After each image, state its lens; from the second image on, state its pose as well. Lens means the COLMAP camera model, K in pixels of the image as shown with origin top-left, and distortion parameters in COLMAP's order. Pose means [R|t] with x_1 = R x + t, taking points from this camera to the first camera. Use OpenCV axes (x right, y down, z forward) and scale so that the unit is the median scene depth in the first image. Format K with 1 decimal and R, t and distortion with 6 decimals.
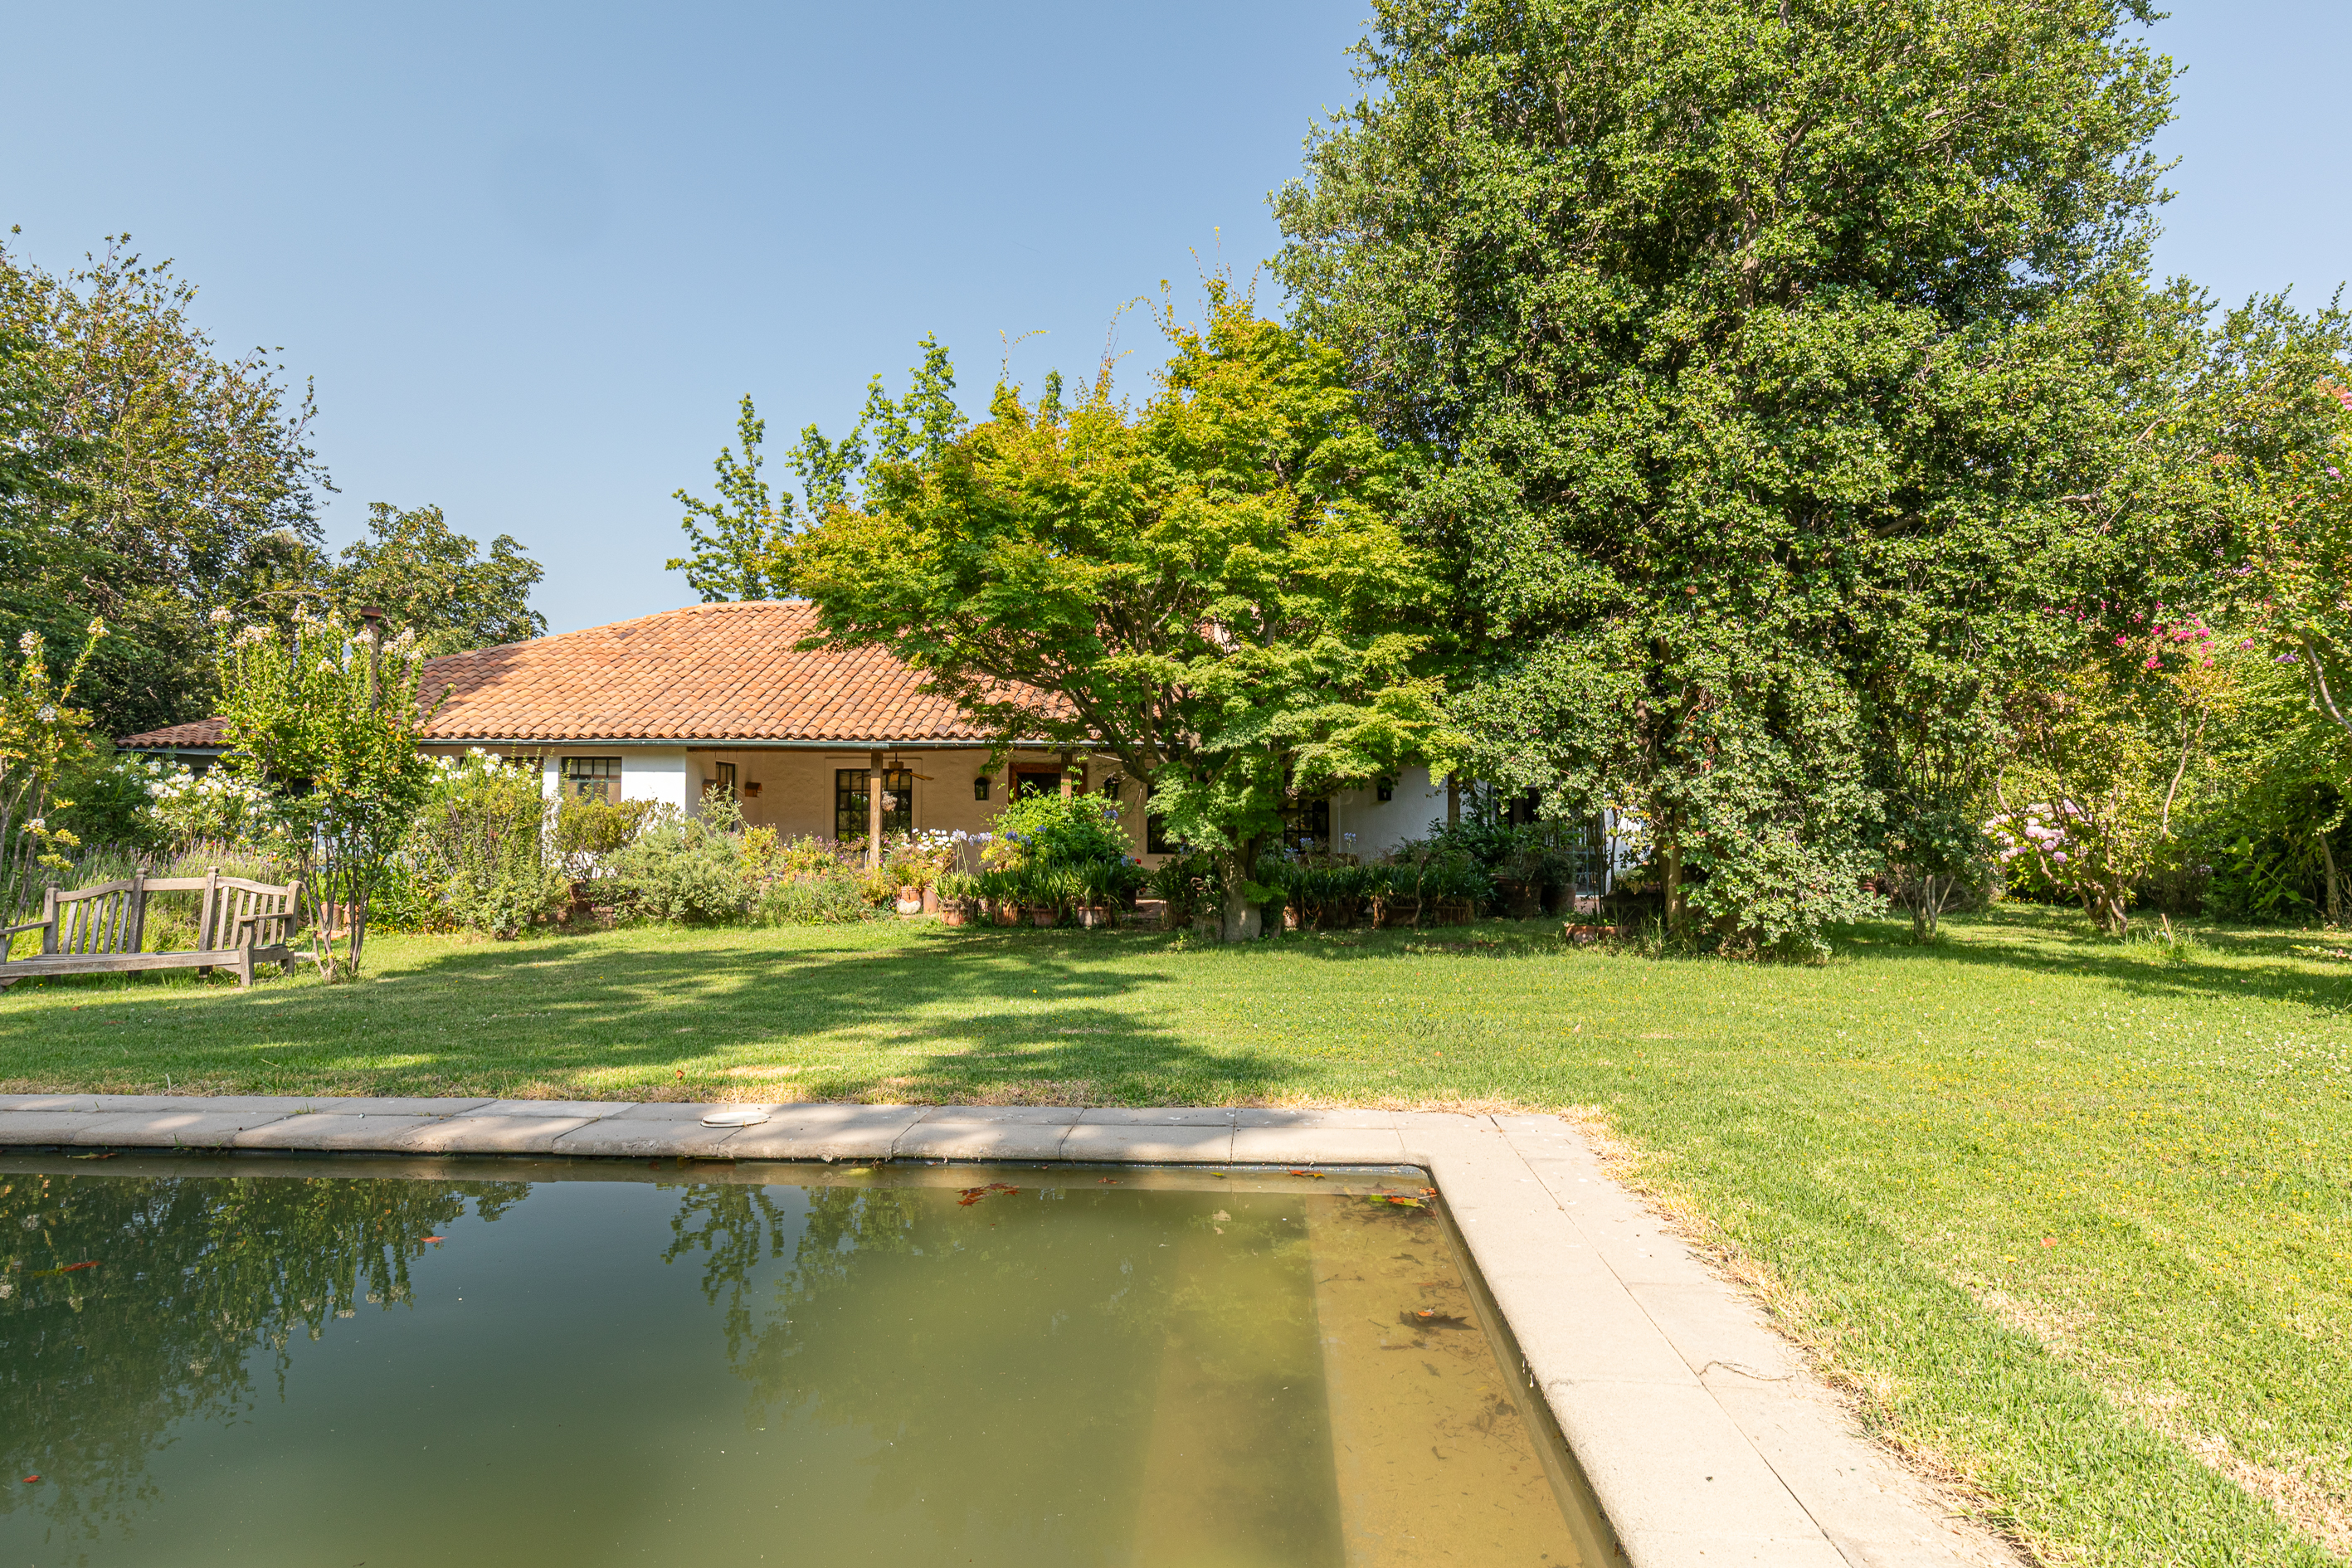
lens RADIAL K [[1234.3, 0, 1207.9], [0, 1234.3, 794.2], [0, 0, 1]] dist [-0.001756, -0.000321]
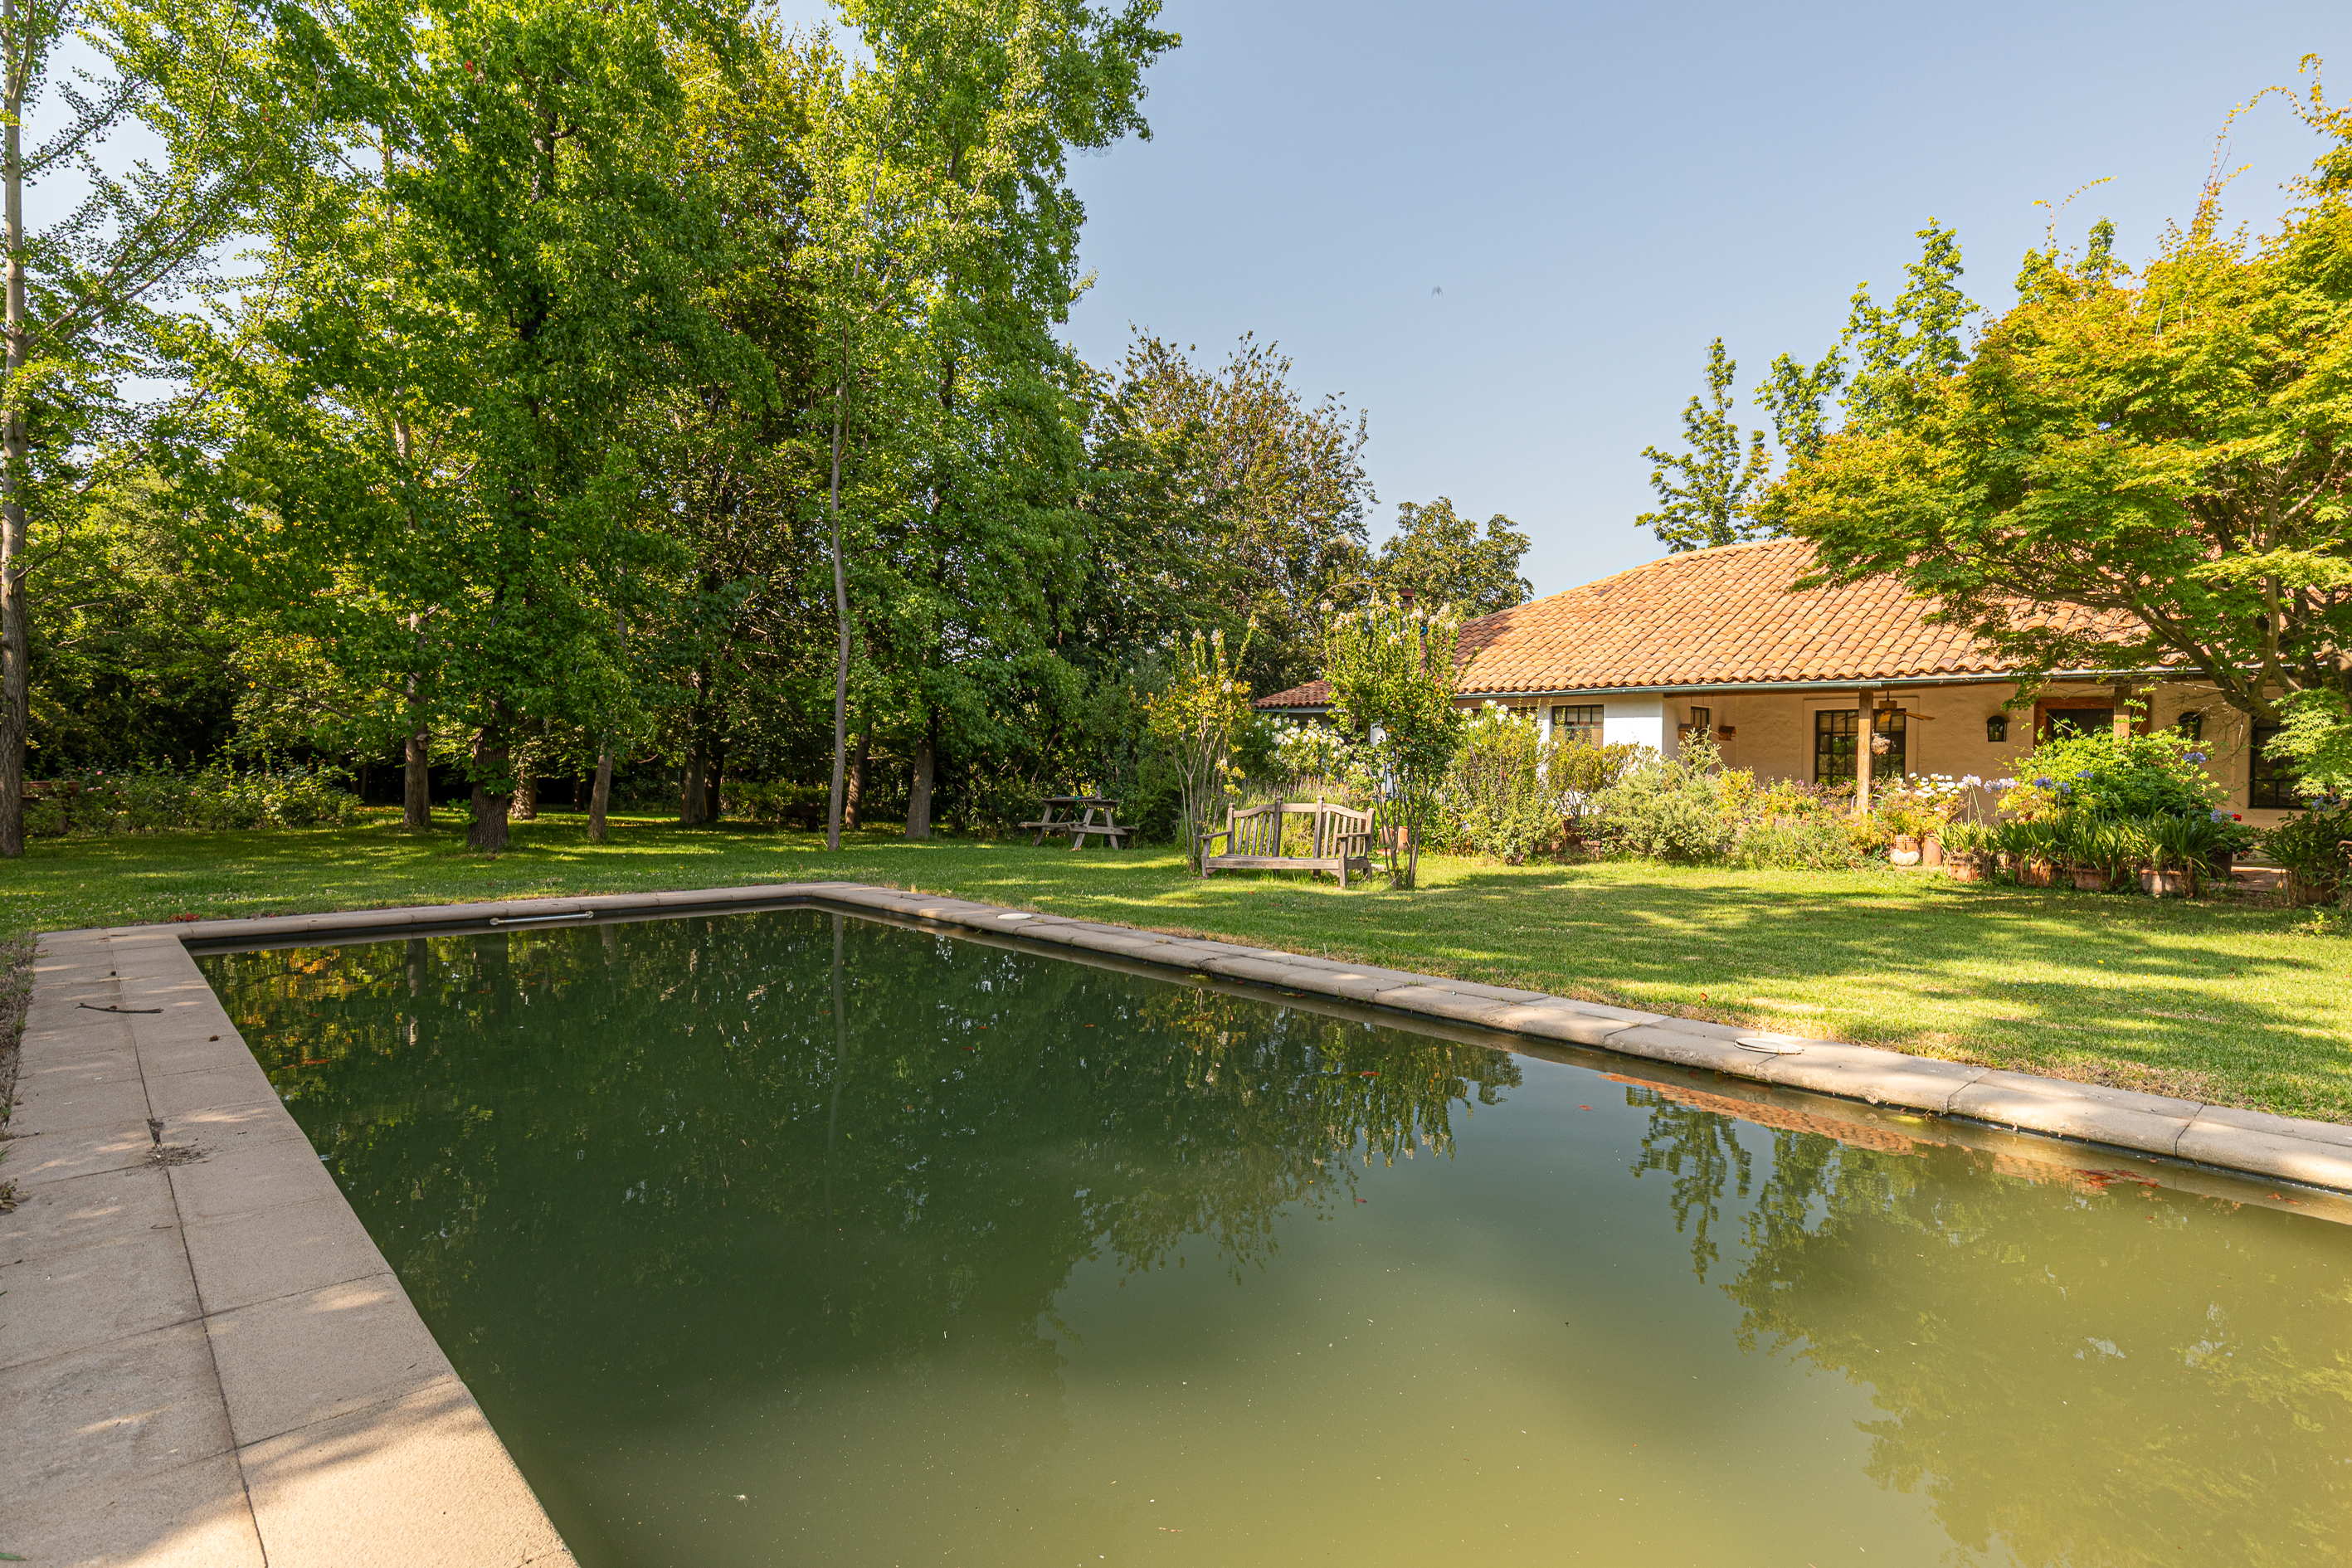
lens RADIAL K [[1189.5, 0, 1176.0], [0, 1189.5, 784.0], [0, 0, 1]] dist [-0.000838, -0.000215]
pose [[0.714163, 0.016017, -0.699796, -0.011377], [0.010526, 0.999379, 0.033615, 0.000674], [0.699900, -0.031373, 0.713552, -0.018991]]
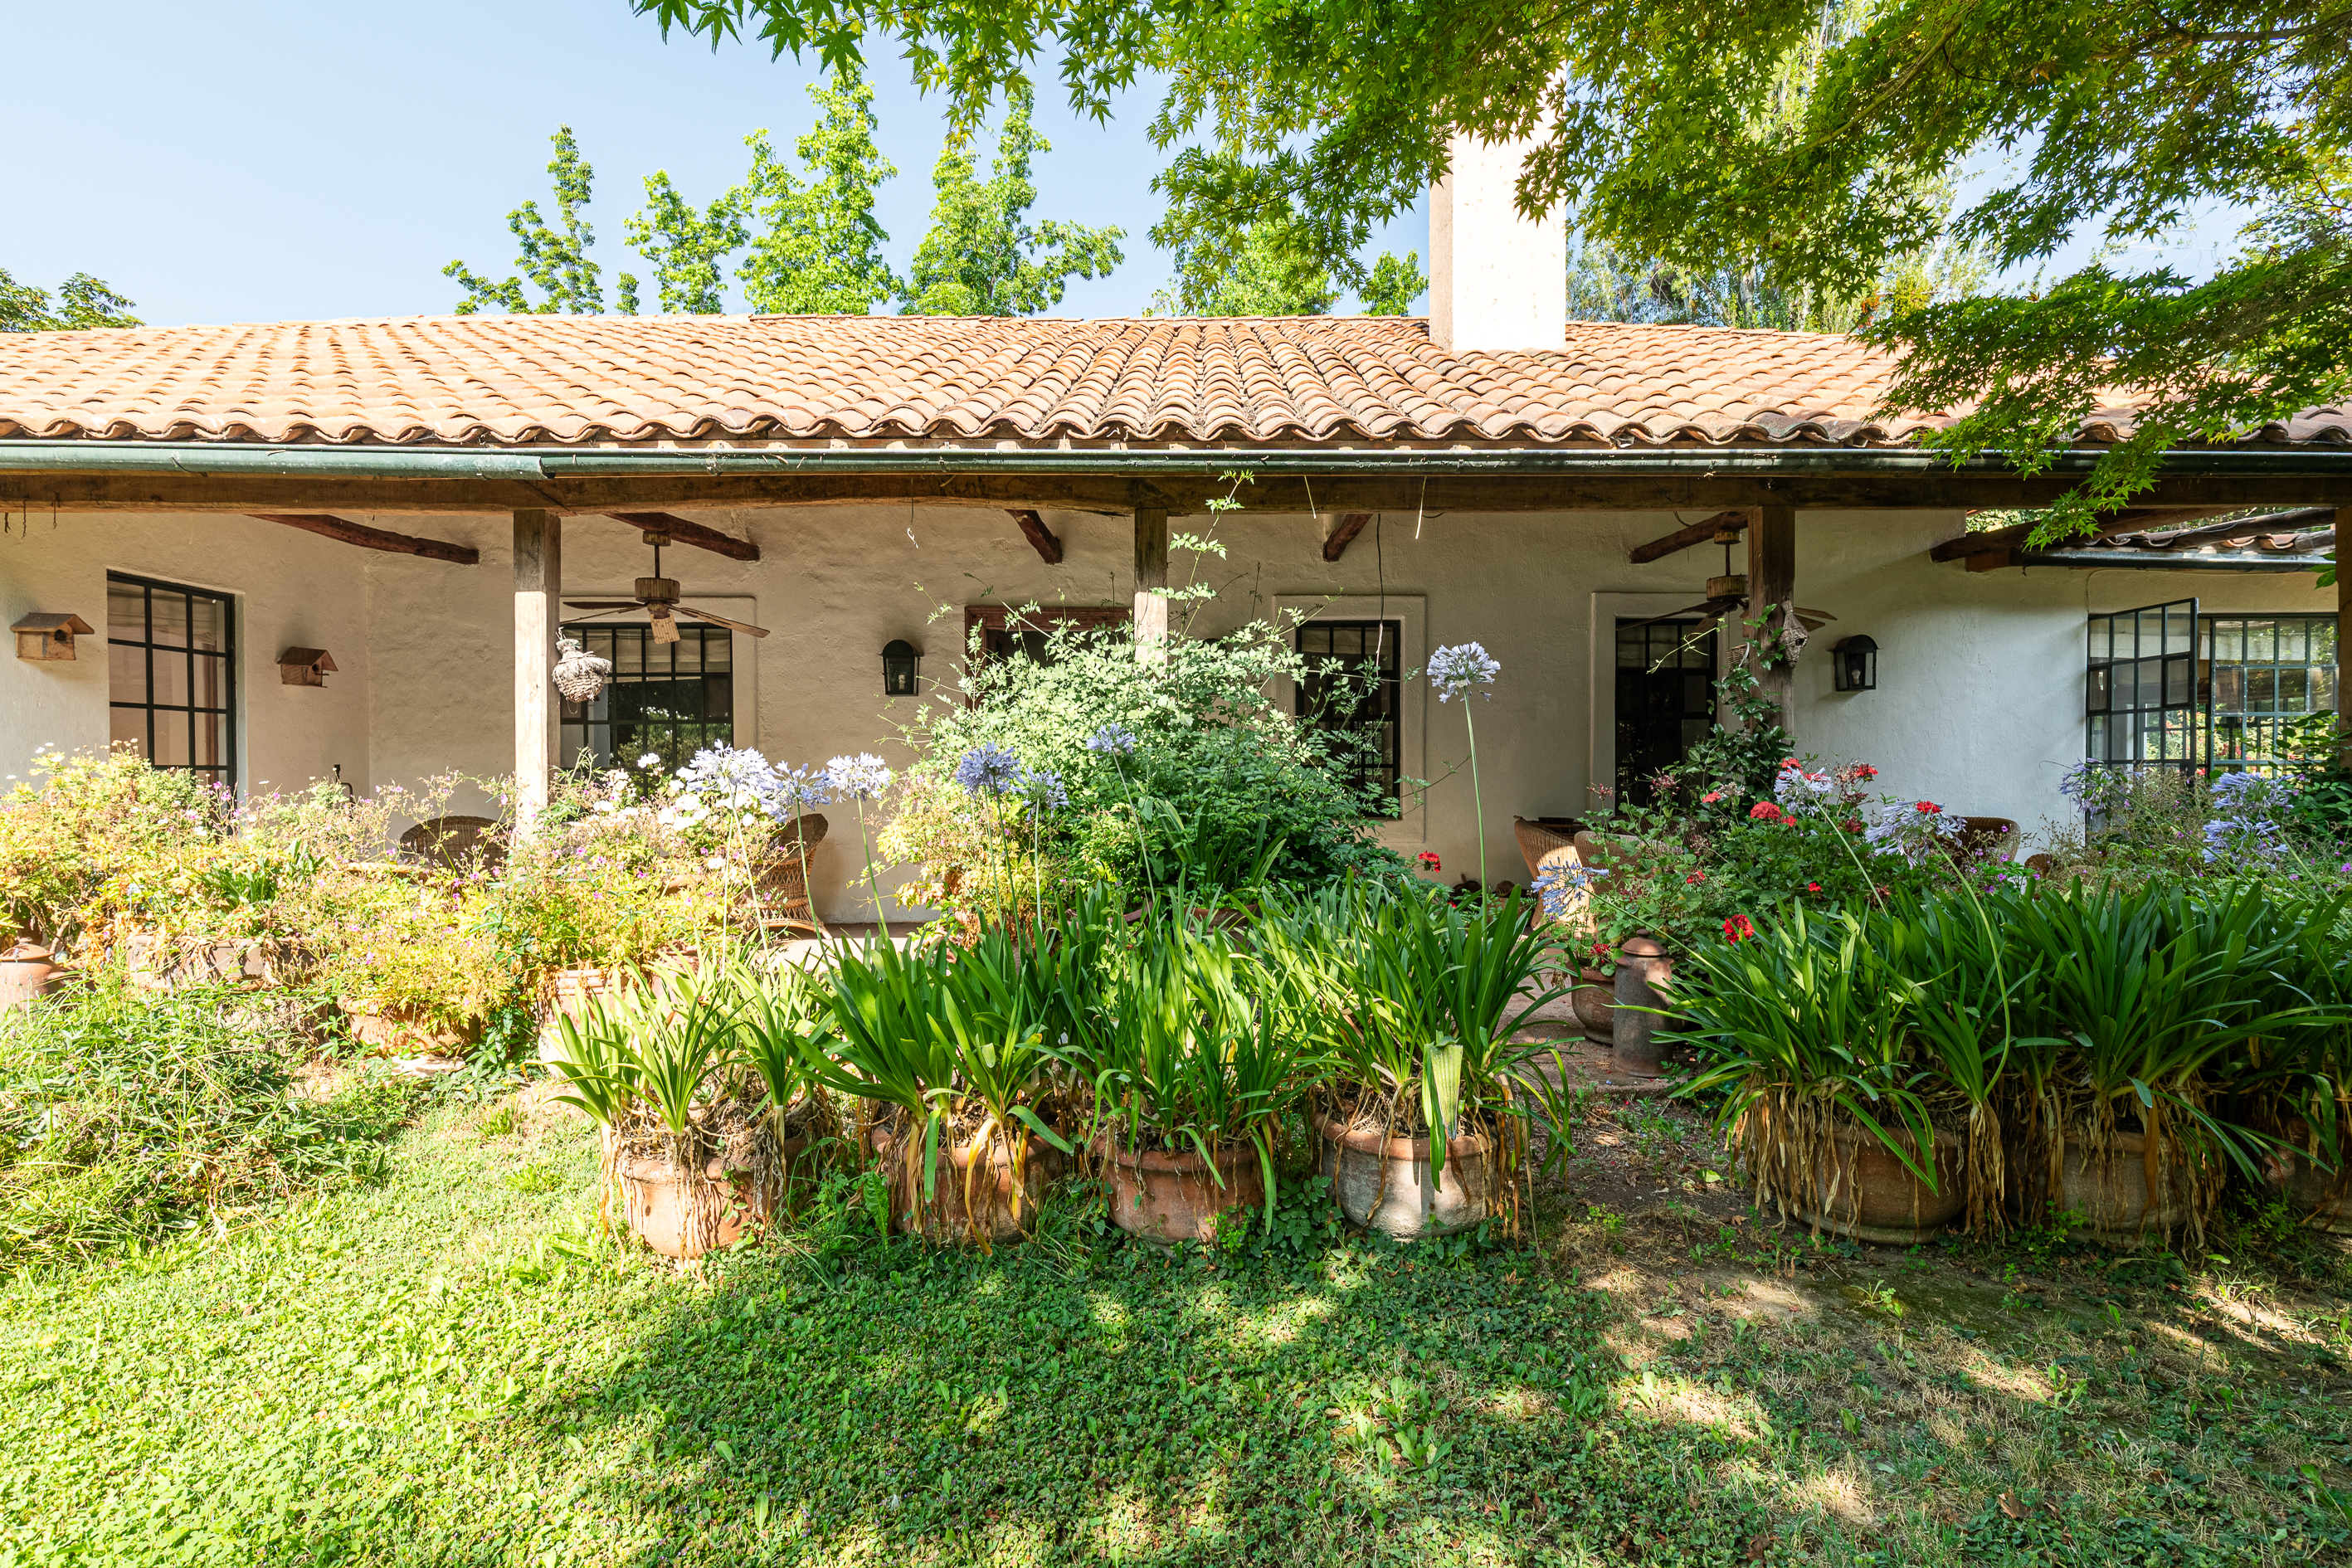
lens RADIAL K [[1075.3, 0, 1176.0], [0, 1075.3, 784.0], [0, 0, 1]] dist [-0.000164, 0.000000]
pose [[0.999422, -0.007641, 0.033112, -0.148844], [0.006565, 0.999450, 0.032505, 0.034377], [-0.033342, -0.032268, 0.998923, 0.917240]]
